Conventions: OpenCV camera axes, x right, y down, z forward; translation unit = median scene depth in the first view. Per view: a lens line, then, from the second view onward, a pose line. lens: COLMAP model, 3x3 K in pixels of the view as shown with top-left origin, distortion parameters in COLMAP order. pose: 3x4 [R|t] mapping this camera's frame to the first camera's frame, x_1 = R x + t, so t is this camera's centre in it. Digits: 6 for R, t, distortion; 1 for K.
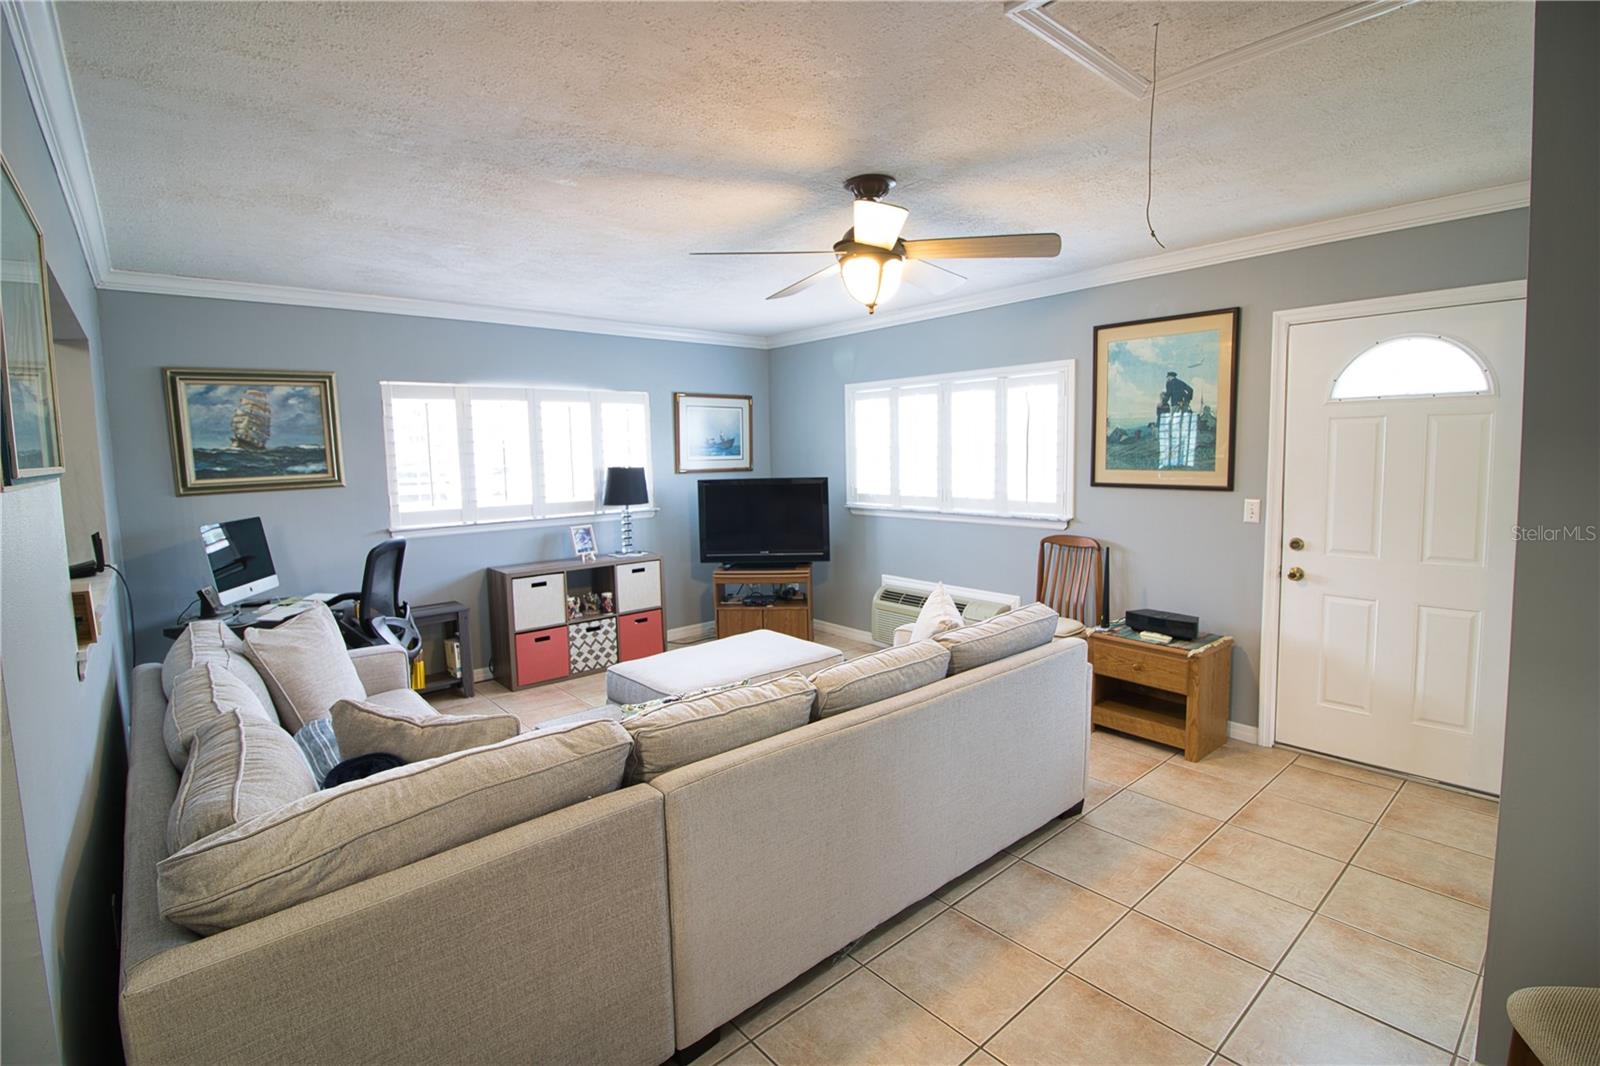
lens RADIAL K [[737.7, 0, 809.1], [0, 737.7, 514.8], [0, 0, 1]] dist [-0.004695, -0.010660]
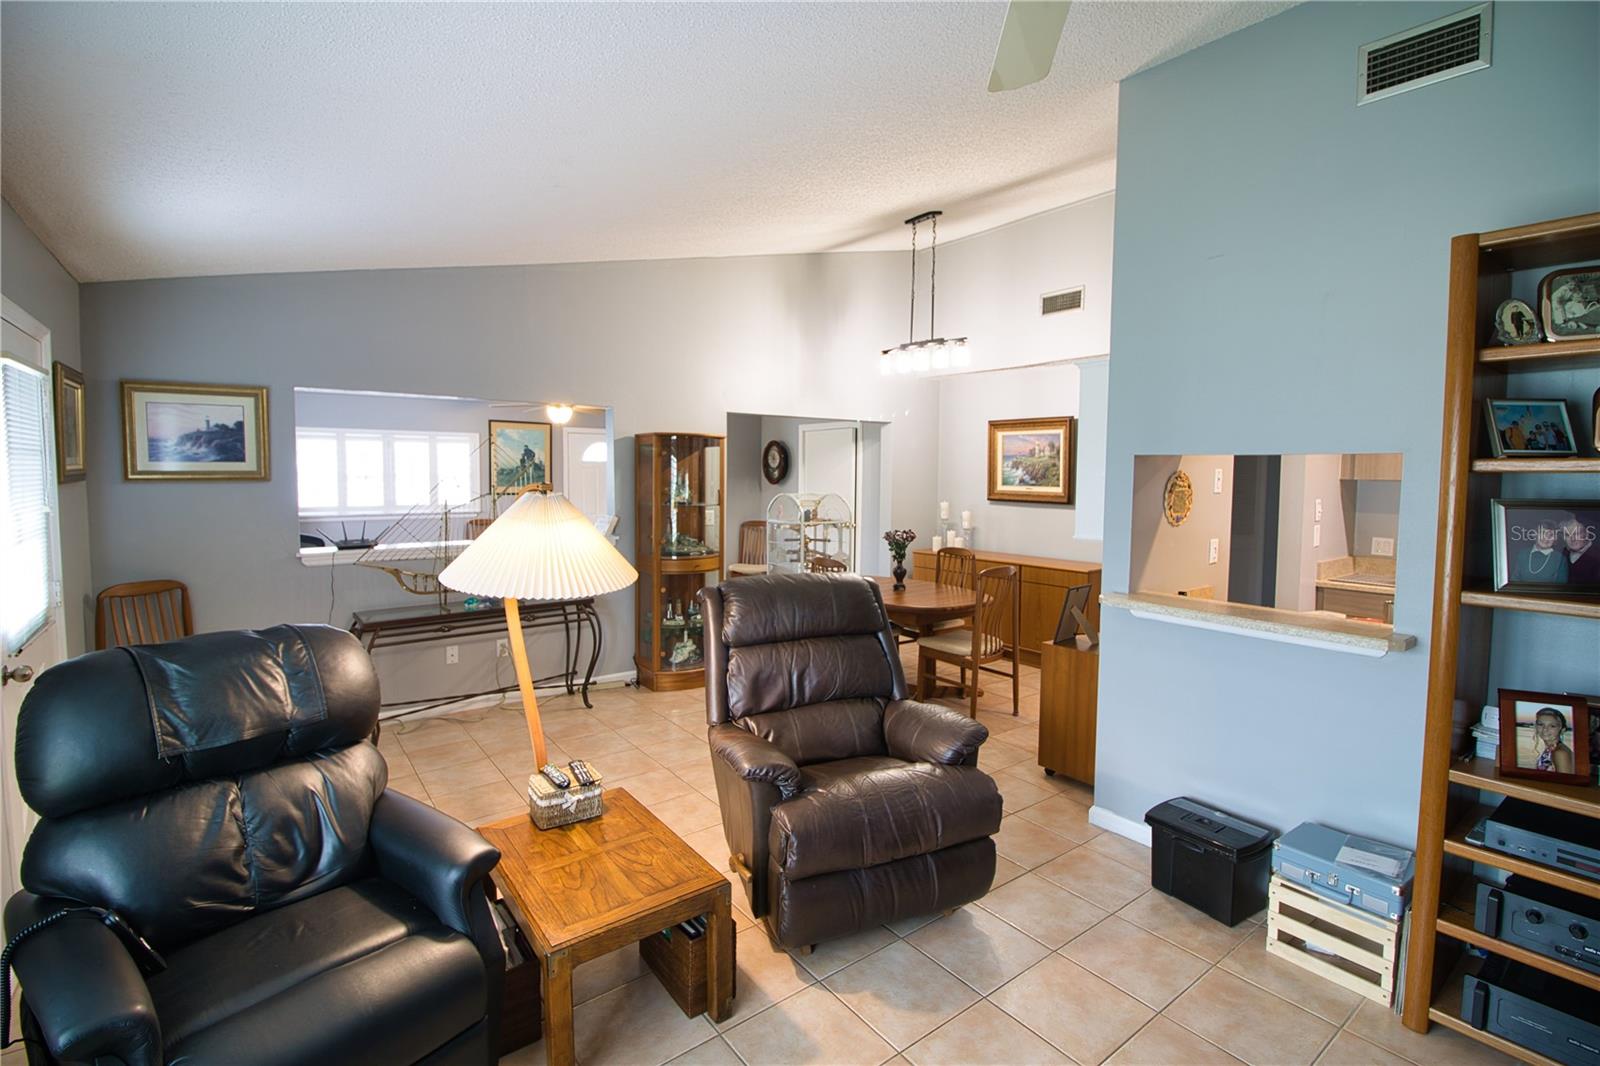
lens RADIAL K [[737.7, 0, 809.1], [0, 737.7, 514.8], [0, 0, 1]] dist [-0.004695, -0.010660]
pose [[0.072857, -0.035628, 0.996706, -1.598459], [0.080326, 0.996325, 0.029743, 0.027572], [-0.994102, 0.077894, 0.075451, -0.054970]]
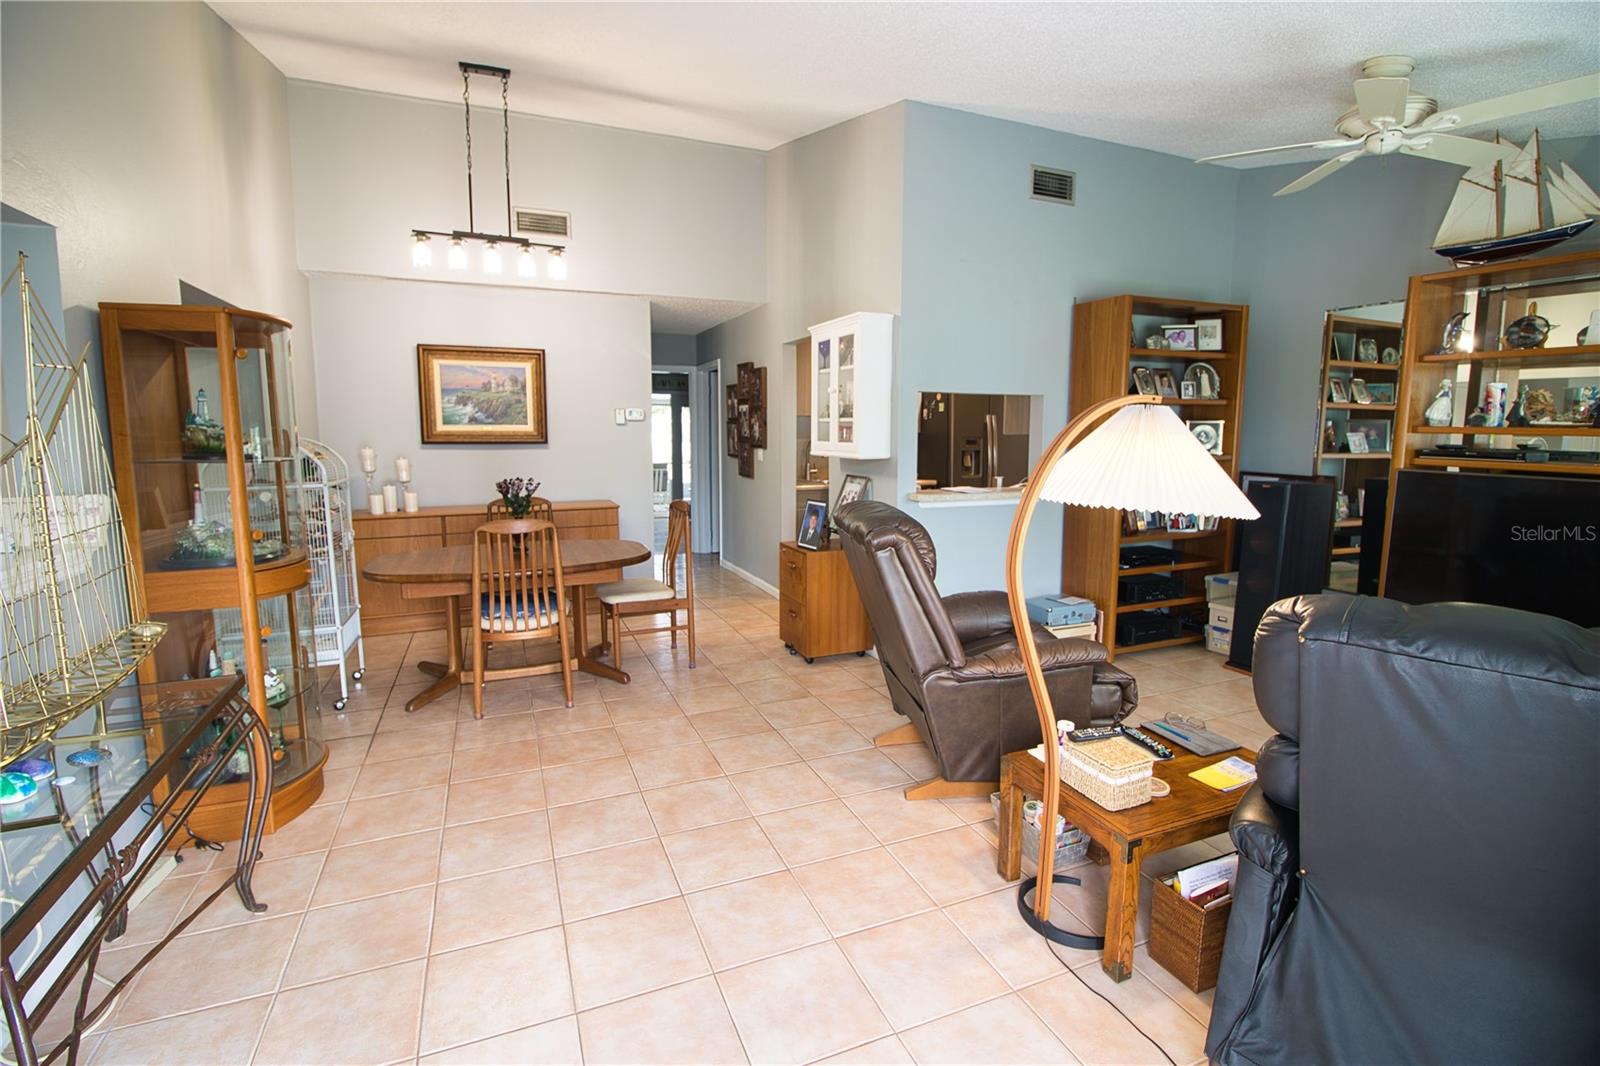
lens RADIAL K [[737.7, 0, 809.1], [0, 737.7, 514.8], [0, 0, 1]] dist [-0.004695, -0.010660]
pose [[-0.948608, -0.016509, 0.316022, -1.041757], [0.047595, 0.979836, 0.194054, -0.019801], [-0.312853, 0.199122, -0.928694, 0.664462]]
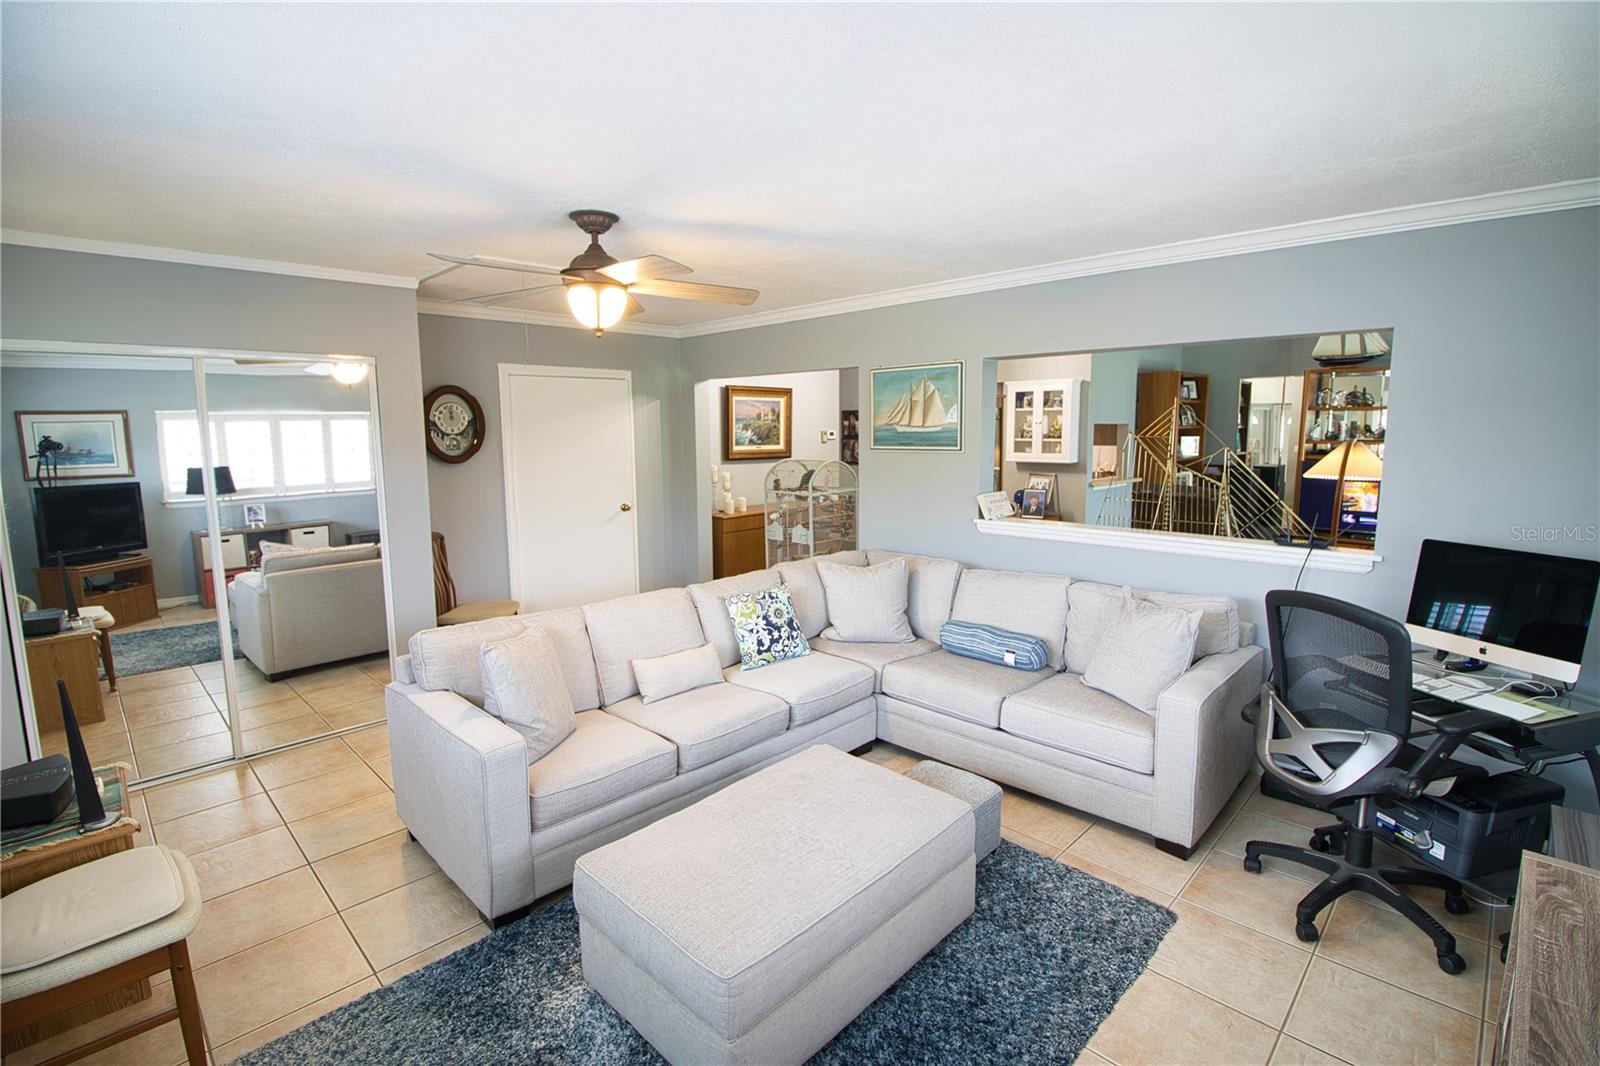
lens RADIAL K [[737.7, 0, 809.1], [0, 737.7, 514.8], [0, 0, 1]] dist [-0.004695, -0.010660]
pose [[-0.997006, 0.037874, -0.067420, -0.092438], [0.023014, 0.977668, 0.208893, -0.148609], [0.073826, 0.206715, -0.975612, 1.338273]]
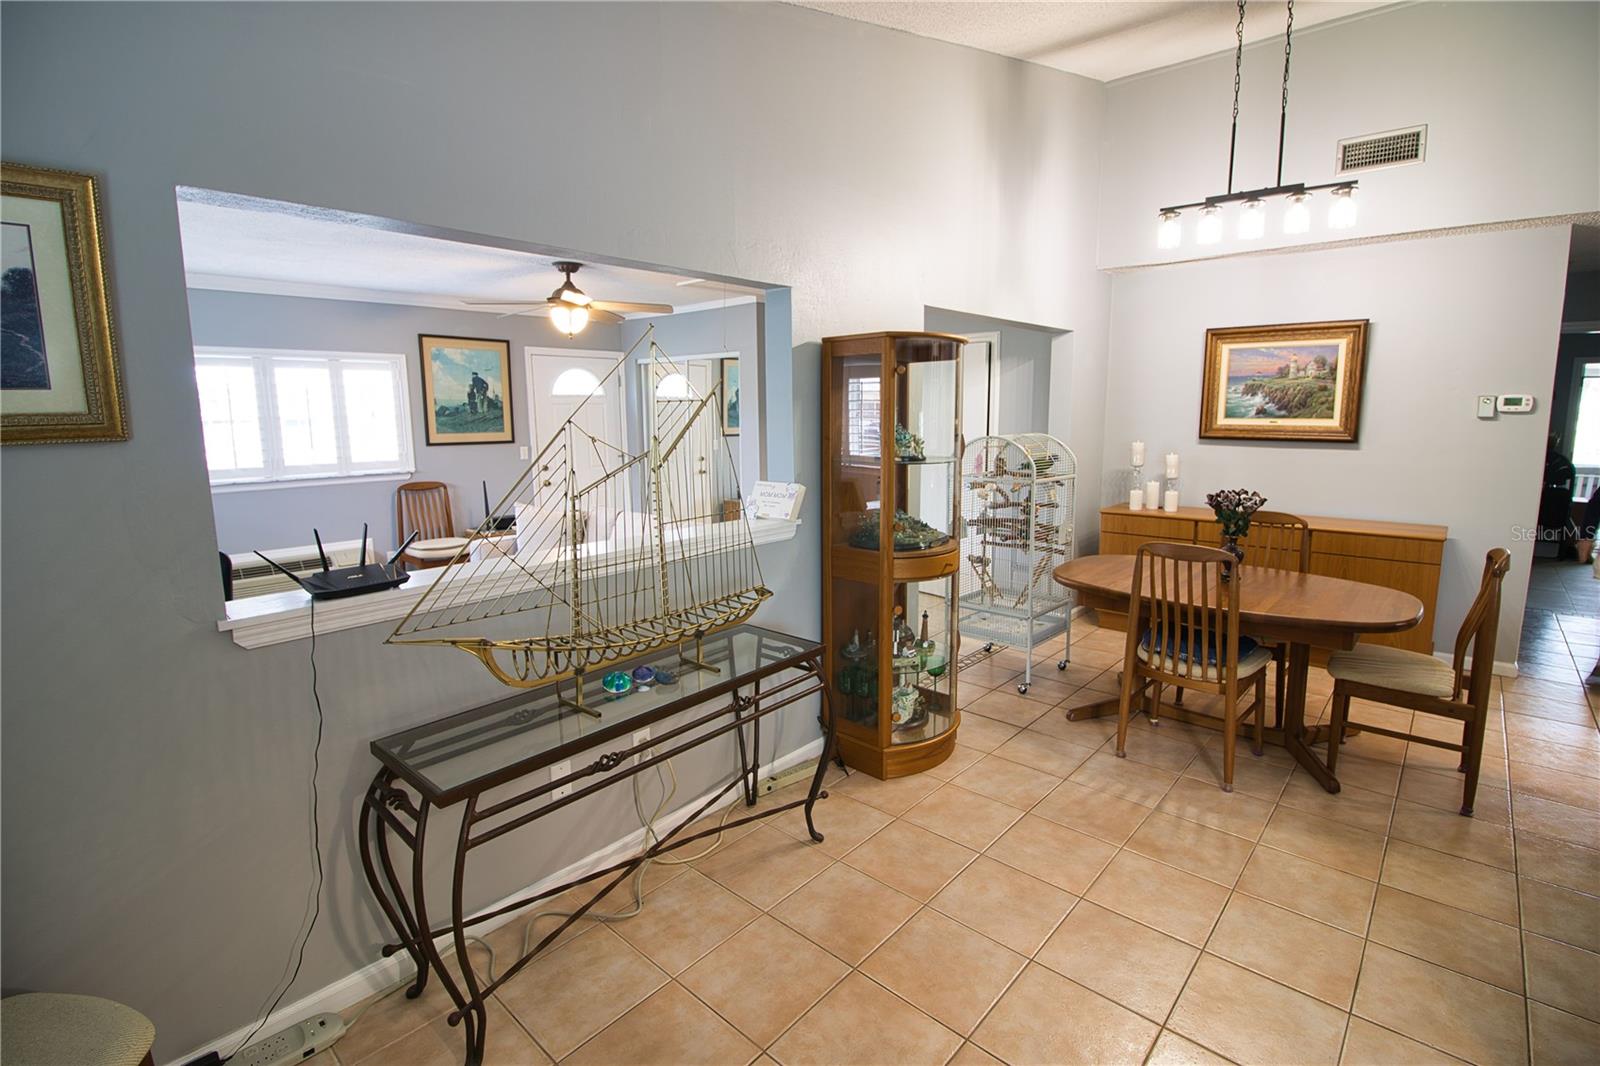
lens RADIAL K [[737.7, 0, 809.1], [0, 737.7, 514.8], [0, 0, 1]] dist [-0.004695, -0.010660]
pose [[-0.113200, -0.119883, 0.986313, -1.097052], [0.099478, 0.986338, 0.131303, -0.020413], [-0.988580, 0.112980, -0.099728, 0.413726]]
